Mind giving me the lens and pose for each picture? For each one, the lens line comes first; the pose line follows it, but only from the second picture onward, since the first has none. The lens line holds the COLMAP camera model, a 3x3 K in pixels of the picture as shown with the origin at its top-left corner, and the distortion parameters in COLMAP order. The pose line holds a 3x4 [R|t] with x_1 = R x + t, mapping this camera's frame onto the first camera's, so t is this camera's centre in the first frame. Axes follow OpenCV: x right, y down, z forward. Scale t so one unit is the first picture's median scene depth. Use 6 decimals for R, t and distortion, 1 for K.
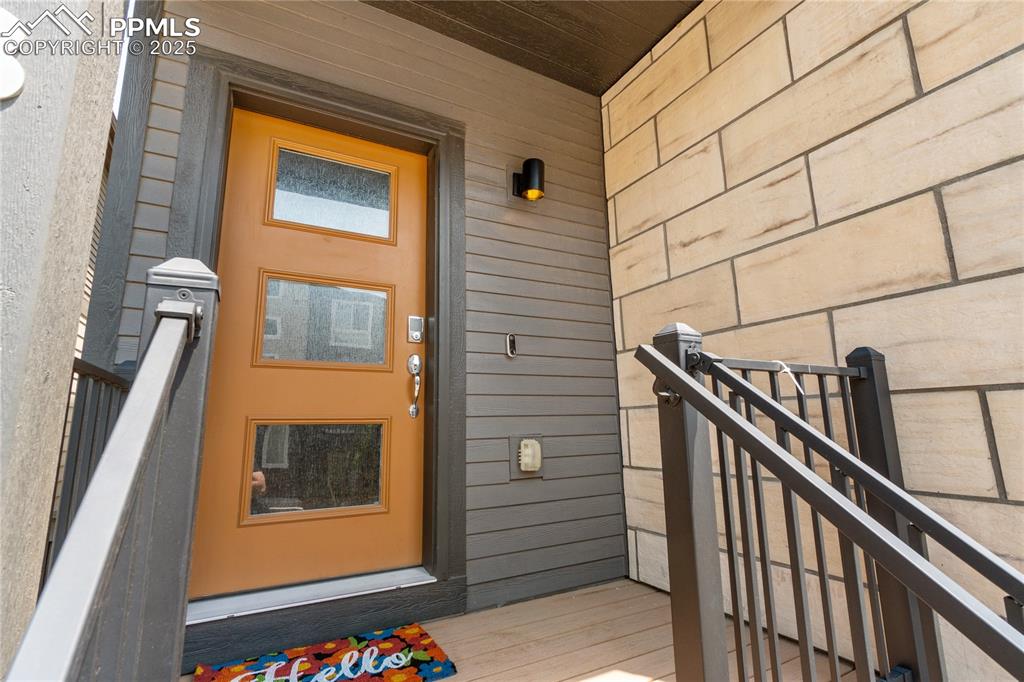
lens RADIAL K [[480.6, 0, 512.0], [0, 480.6, 341.0], [0, 0, 1]] dist [0.000368, -0.000228]
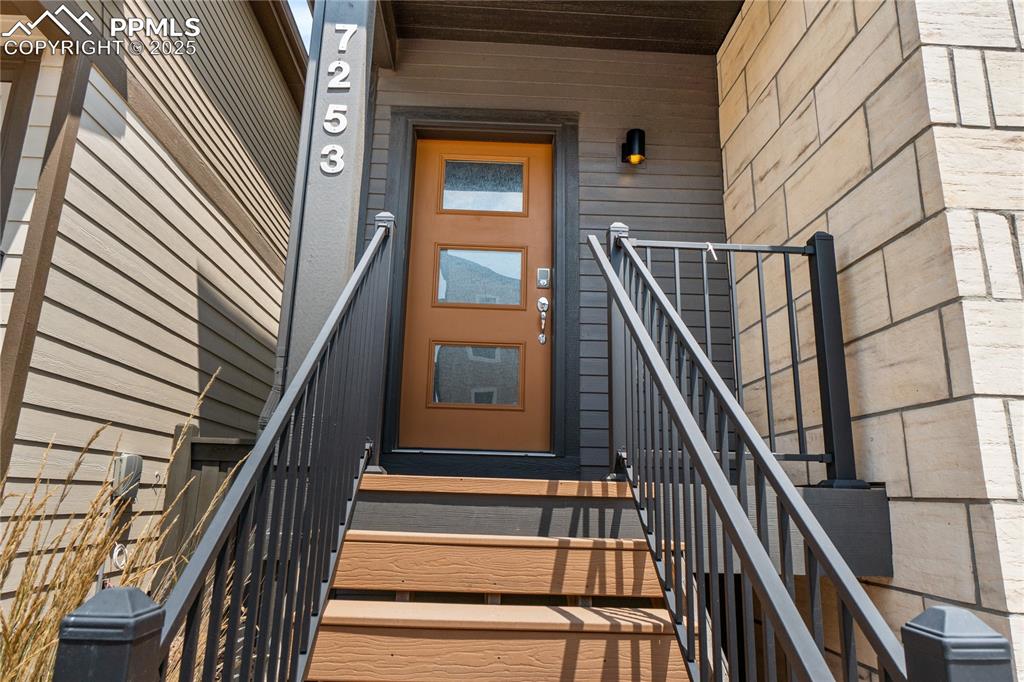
lens RADIAL K [[671.2, 0, 512.0], [0, 671.2, 341.0], [0, 0, 1]] dist [0.004254, 0.000317]
pose [[0.901779, -0.065306, -0.427234, 0.483226], [0.042126, 0.997093, -0.063497, 0.254997], [0.430139, 0.039263, 0.901908, -0.656768]]
